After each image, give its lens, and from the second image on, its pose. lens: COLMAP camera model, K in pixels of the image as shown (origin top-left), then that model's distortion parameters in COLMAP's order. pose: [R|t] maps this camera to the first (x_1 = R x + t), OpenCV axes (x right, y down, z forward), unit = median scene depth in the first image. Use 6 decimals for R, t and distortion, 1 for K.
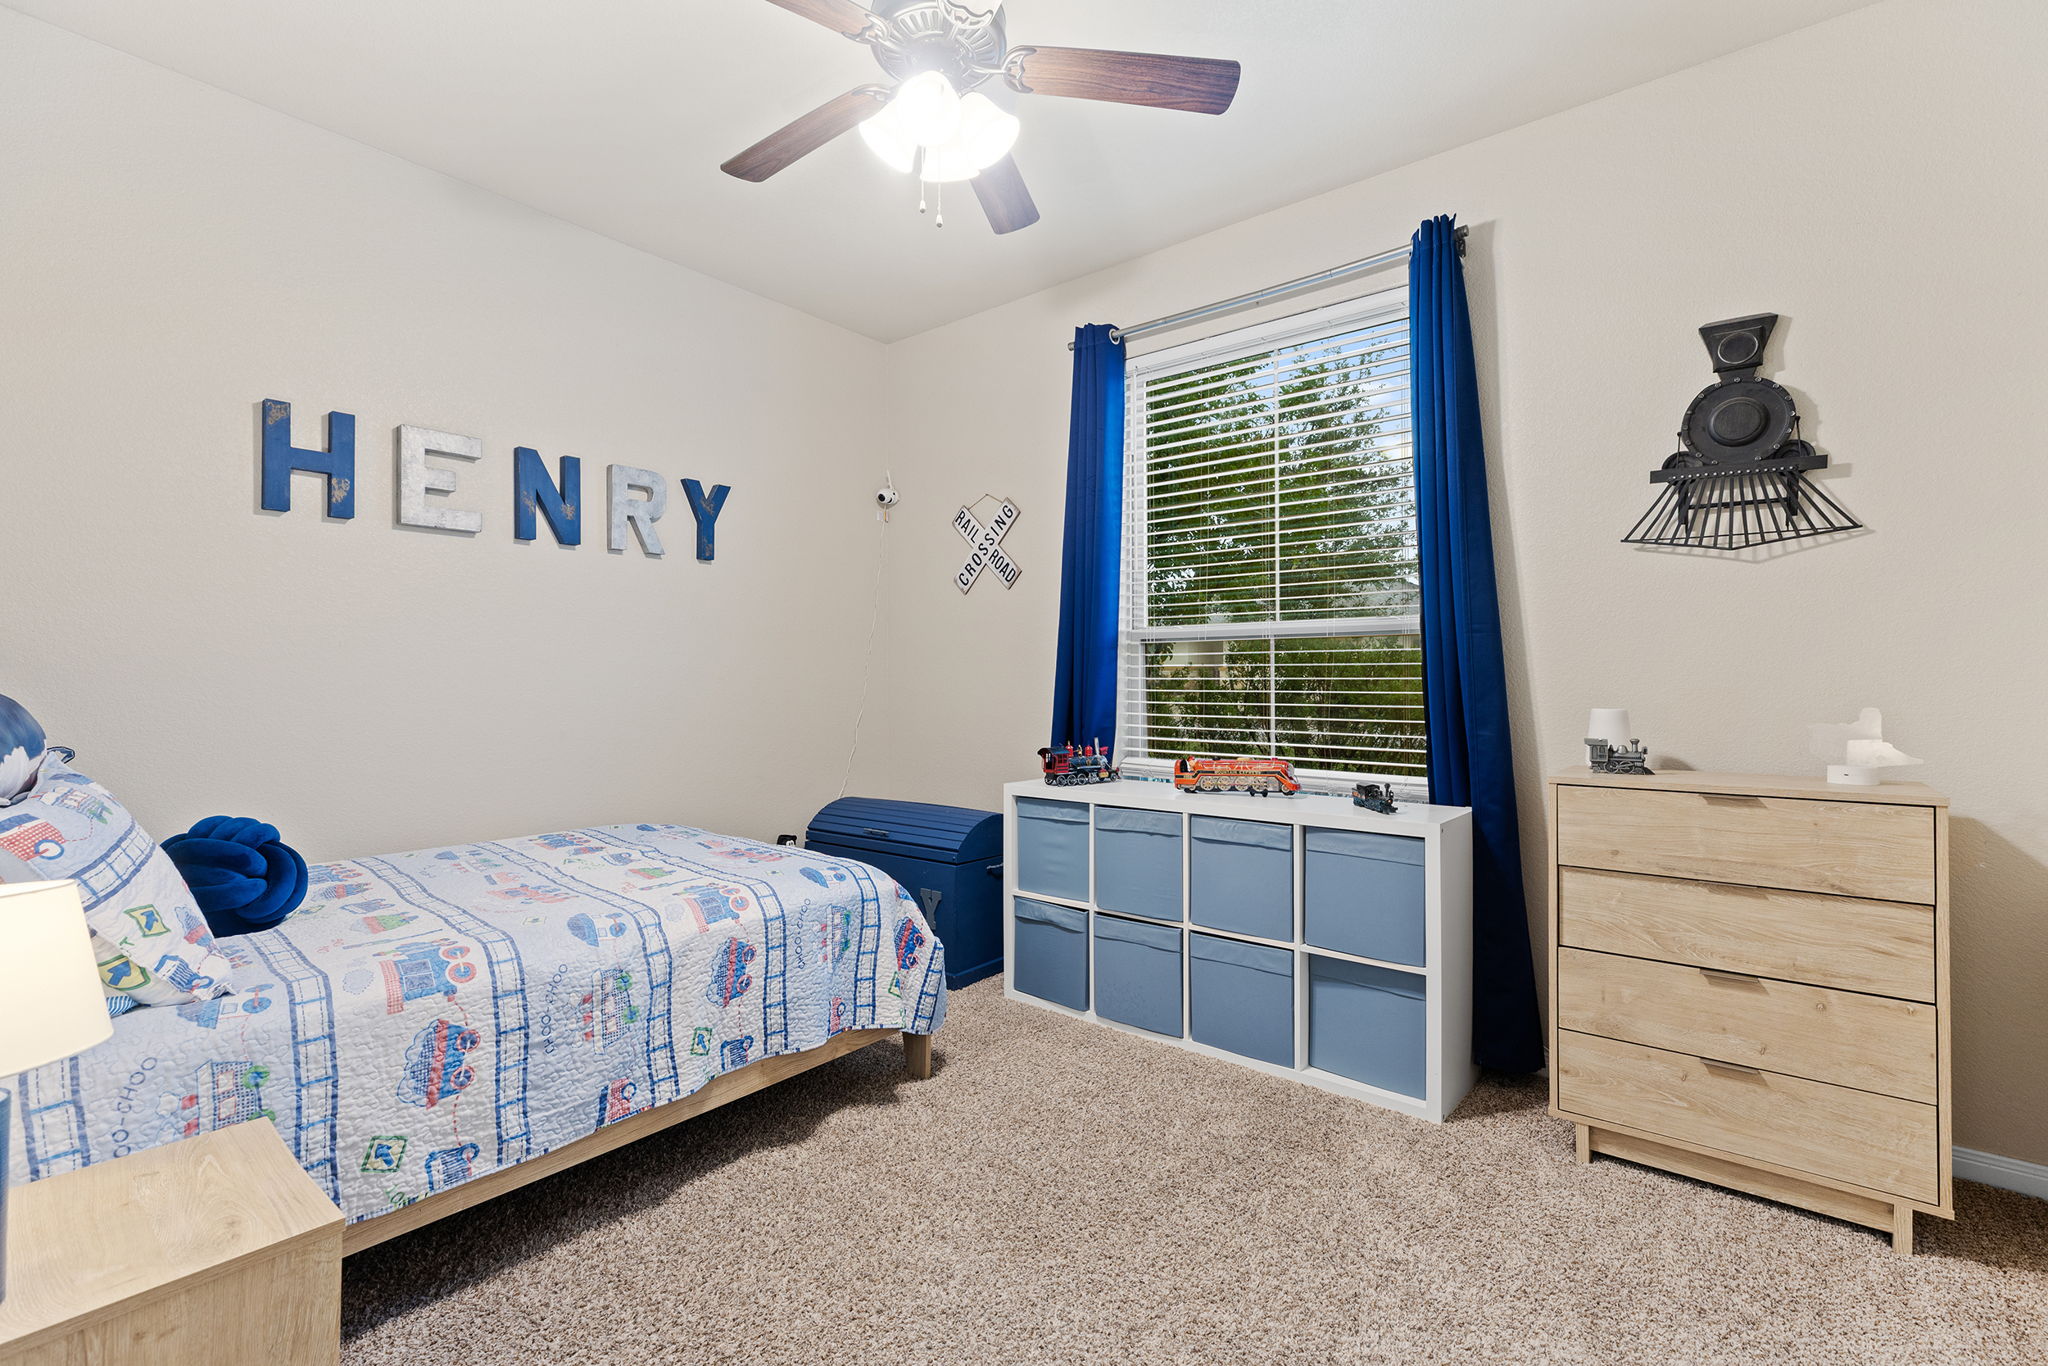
lens RADIAL K [[922.7, 0, 1025.8], [0, 922.7, 678.4], [0, 0, 1]] dist [-0.003663, -0.000068]
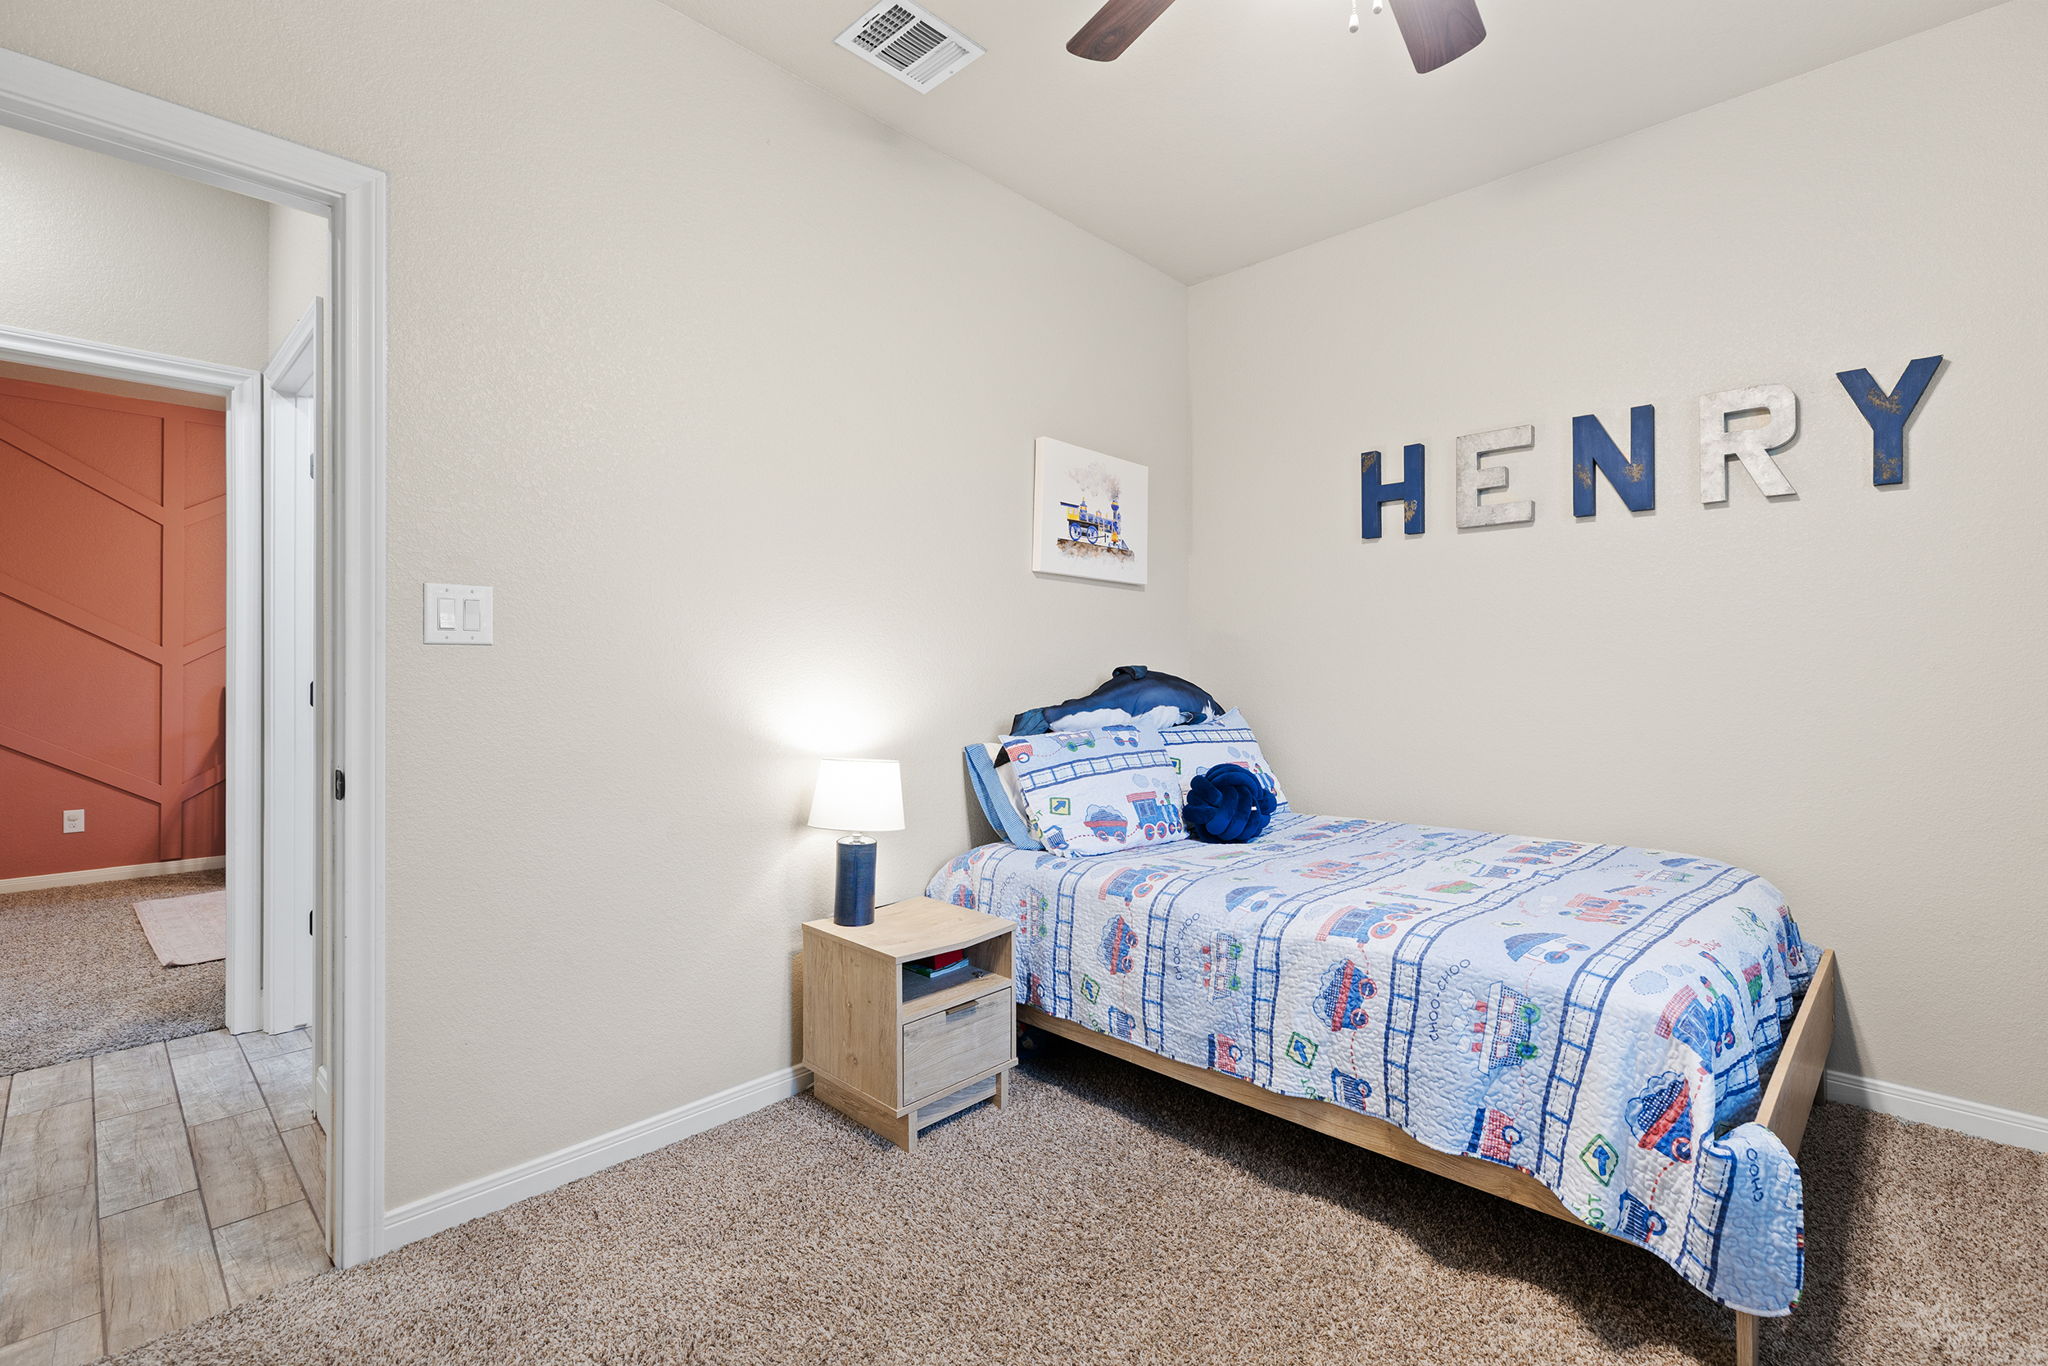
lens RADIAL K [[922.7, 0, 1020.9], [0, 922.7, 678.8], [0, 0, 1]] dist [-0.003663, -0.000068]
pose [[-0.094002, 0.007554, -0.995543, 0.717732], [0.003746, 0.999967, 0.007234, 0.000975], [0.995565, -0.003049, -0.094027, 0.920637]]
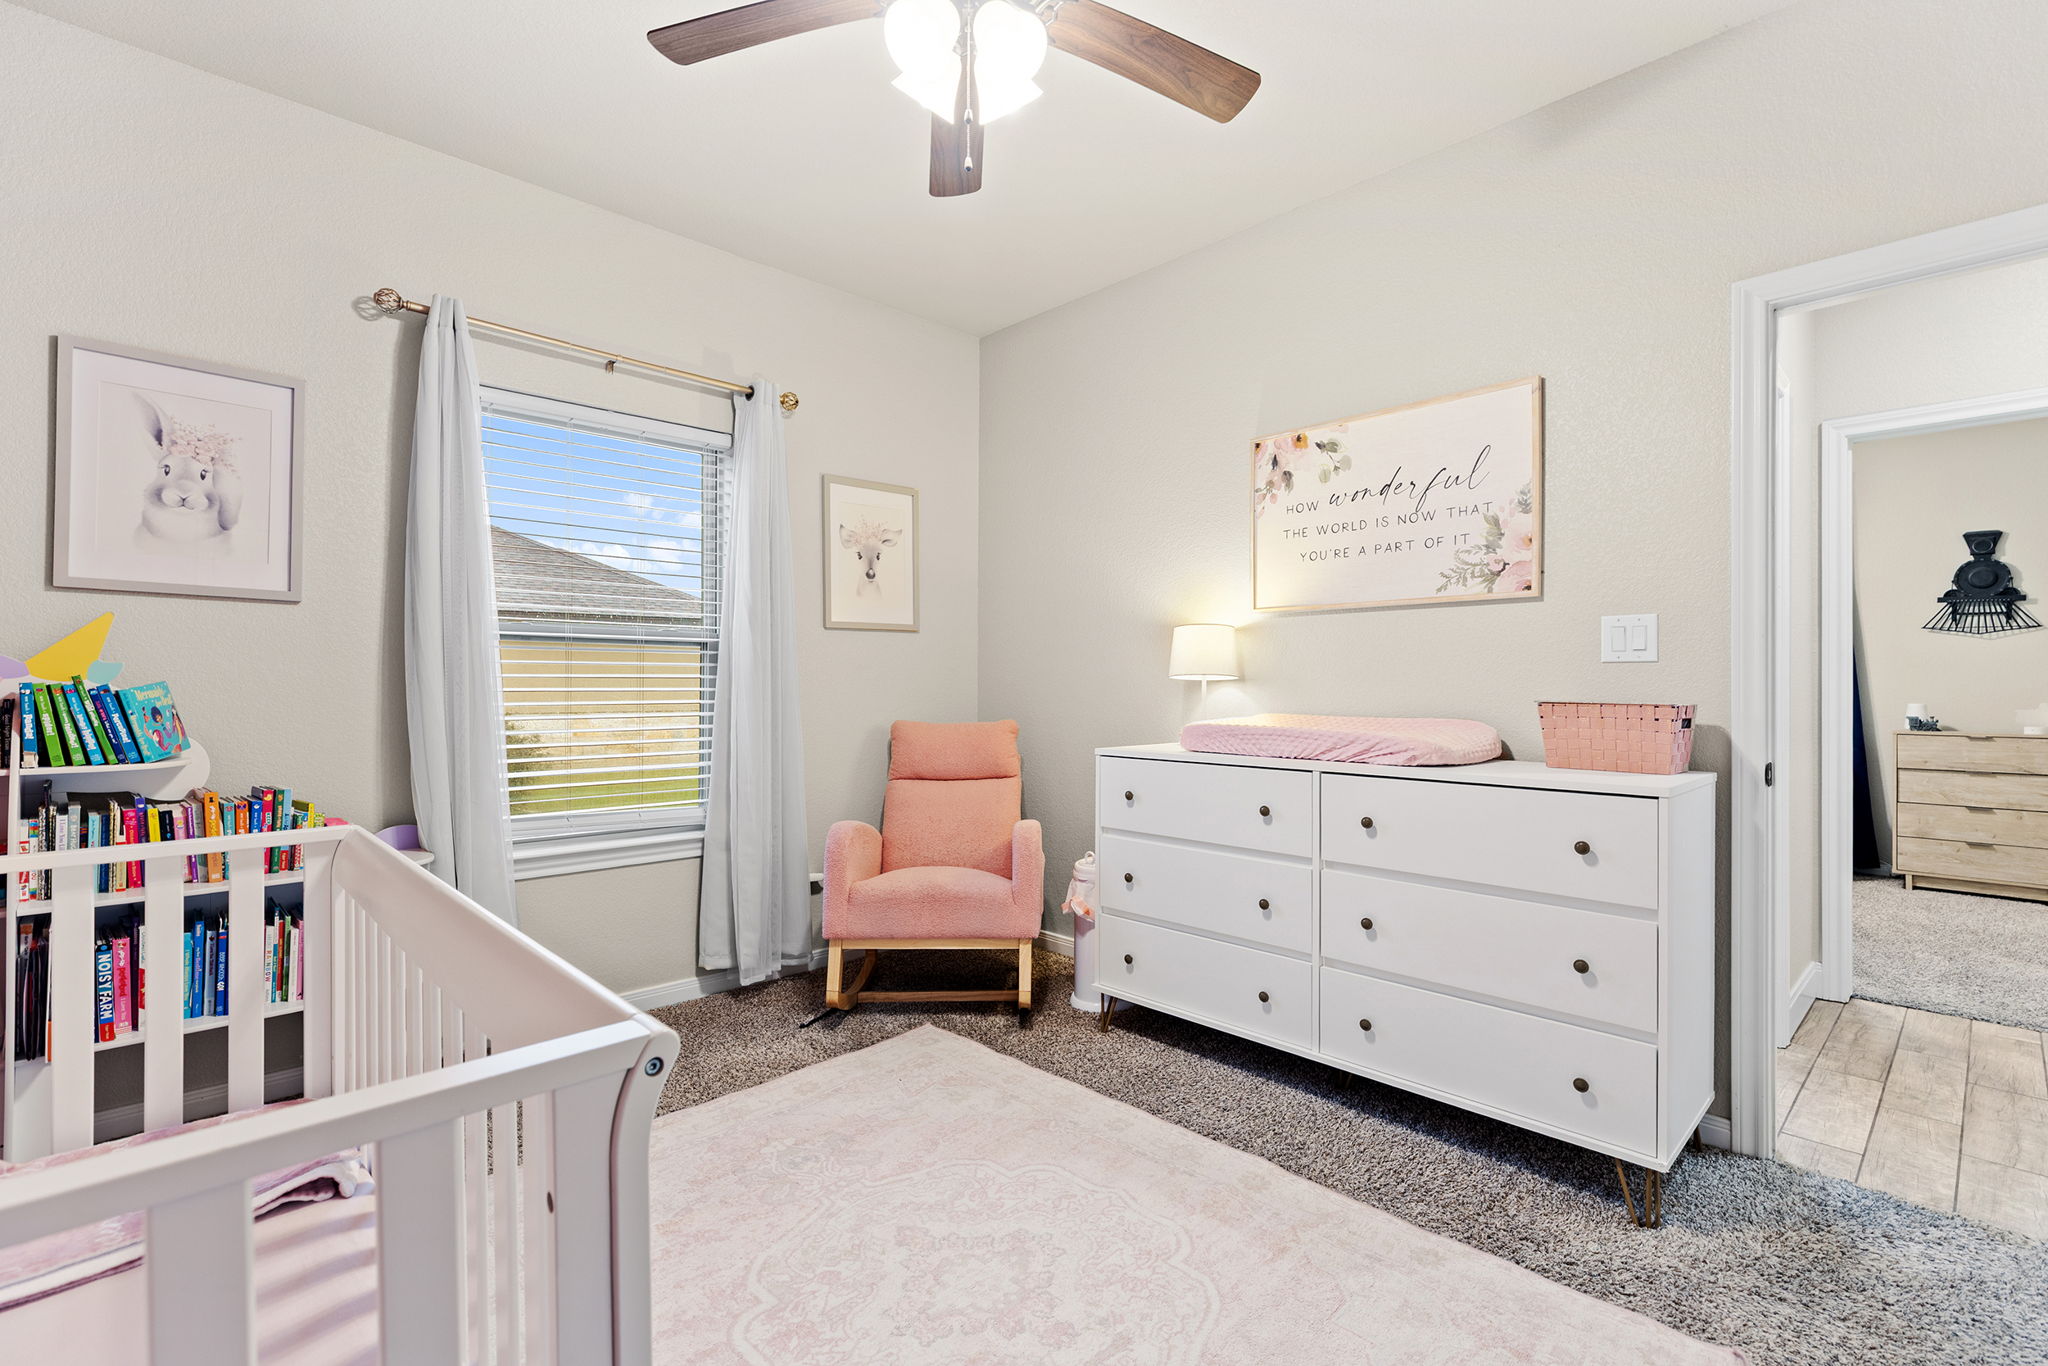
lens RADIAL K [[922.7, 0, 1017.5], [0, 922.7, 687.7], [0, 0, 1]] dist [-0.003663, -0.000068]
pose [[0.990658, -0.000070, -0.136368, -0.926228], [0.000915, 0.999981, 0.006134, -0.016211], [0.136365, -0.006202, 0.990639, -1.141611]]
